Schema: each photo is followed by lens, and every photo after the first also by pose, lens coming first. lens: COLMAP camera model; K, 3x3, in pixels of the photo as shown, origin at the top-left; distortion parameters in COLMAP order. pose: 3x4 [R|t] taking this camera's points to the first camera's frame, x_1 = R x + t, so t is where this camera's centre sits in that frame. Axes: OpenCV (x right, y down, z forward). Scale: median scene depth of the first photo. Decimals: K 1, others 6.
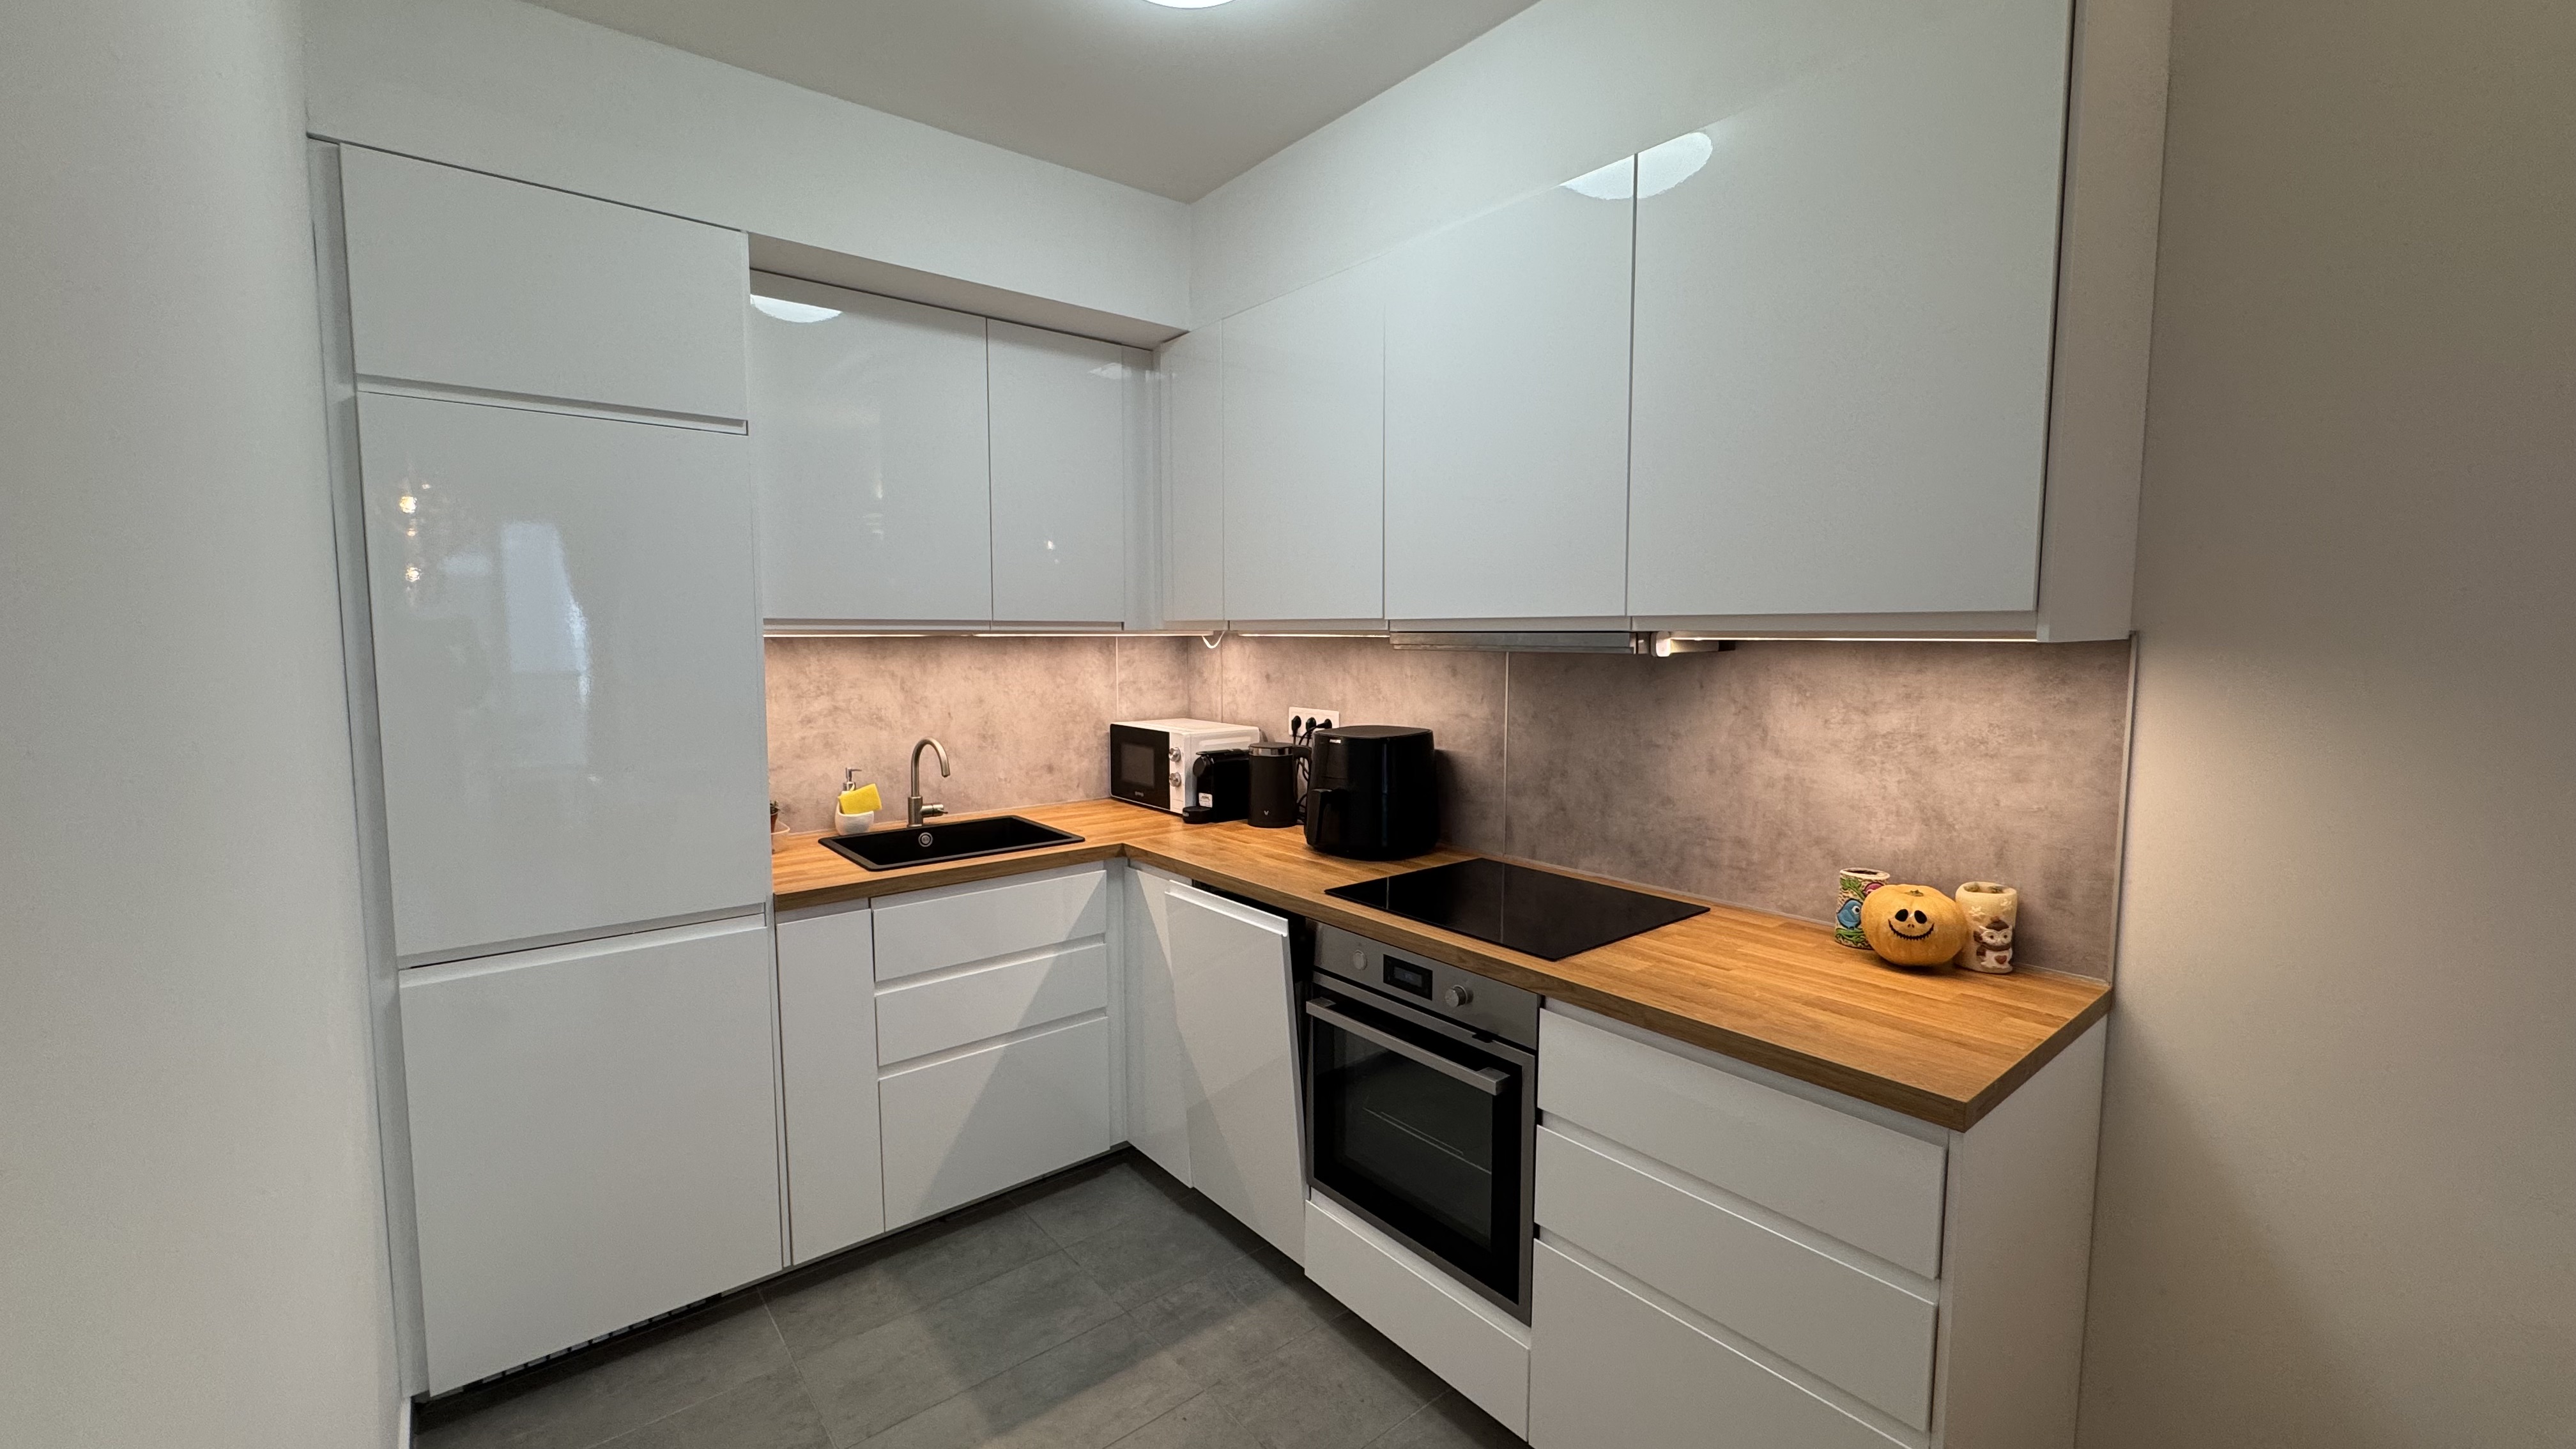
lens RADIAL K [[1022.2, 0, 1284.6], [0, 1022.2, 727.4], [0, 0, 1]] dist [-0.006331, 0.000835]
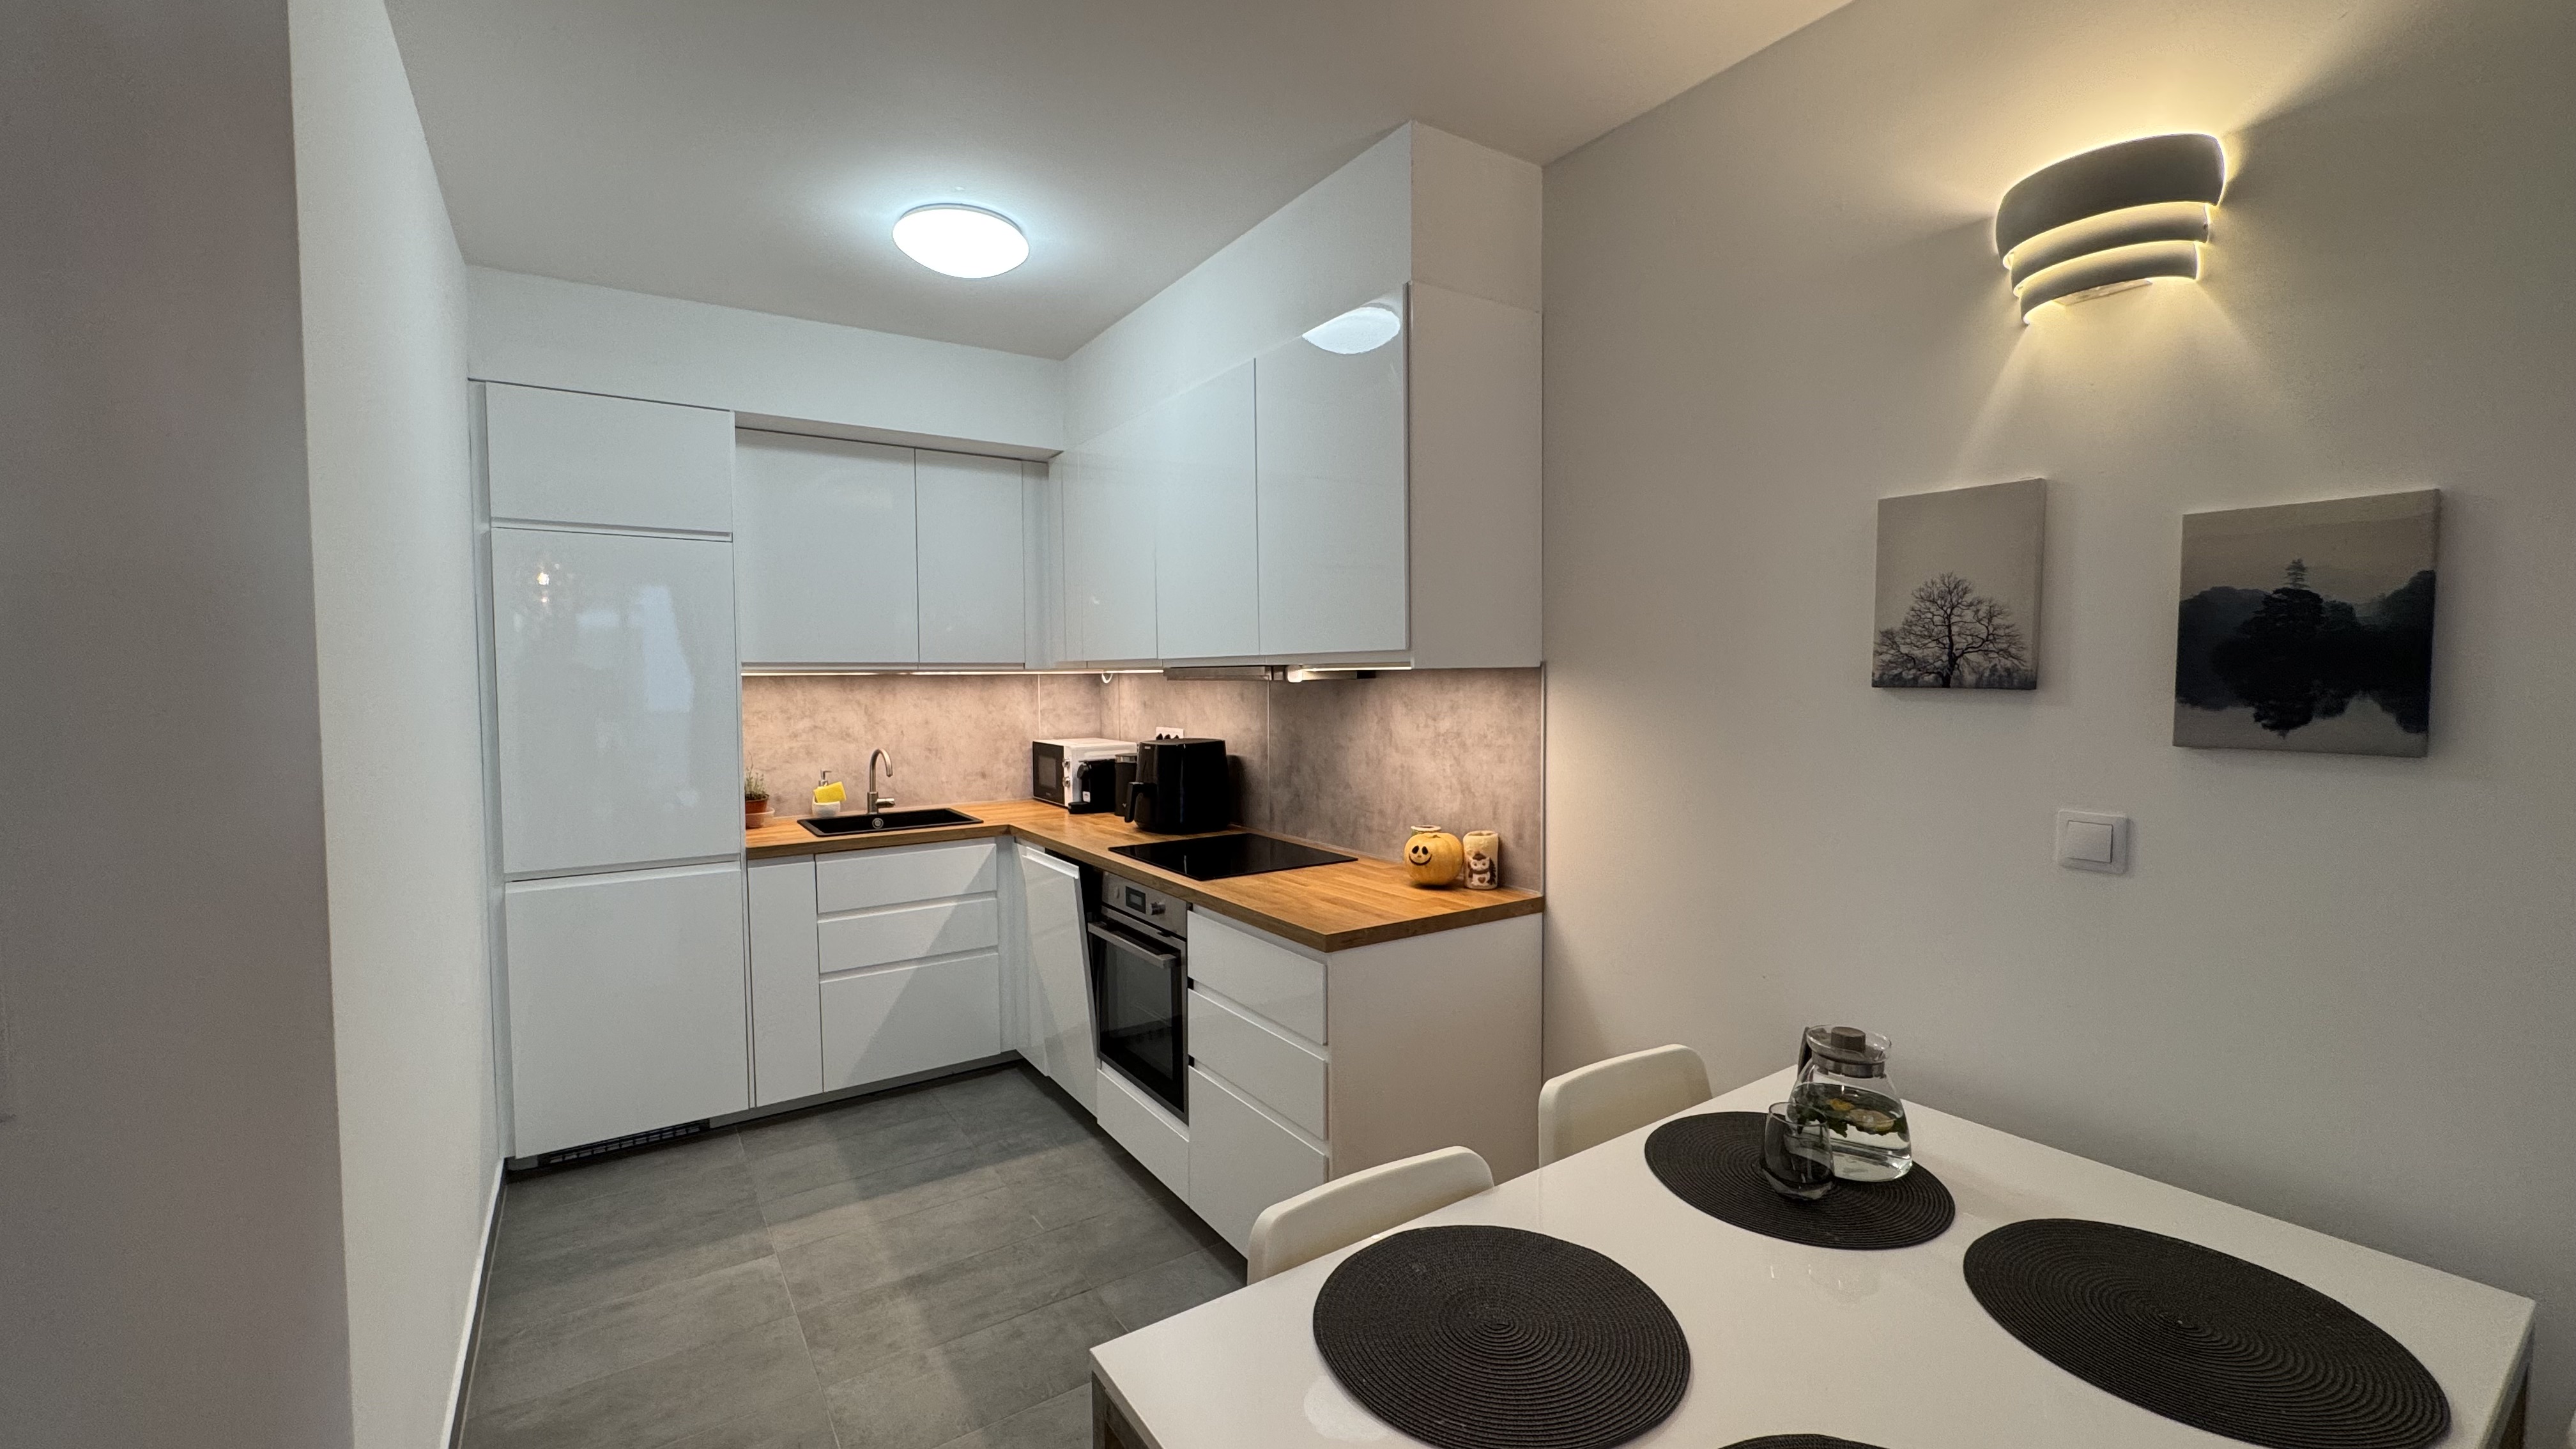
lens RADIAL K [[1022.2, 0, 1284.5], [0, 1022.2, 729.7], [0, 0, 1]] dist [-0.006331, 0.000835]
pose [[0.995379, -0.002534, -0.095992, 0.416275], [-0.001213, 0.999240, -0.038957, 0.048657], [0.096018, 0.038893, 0.994619, -0.400877]]
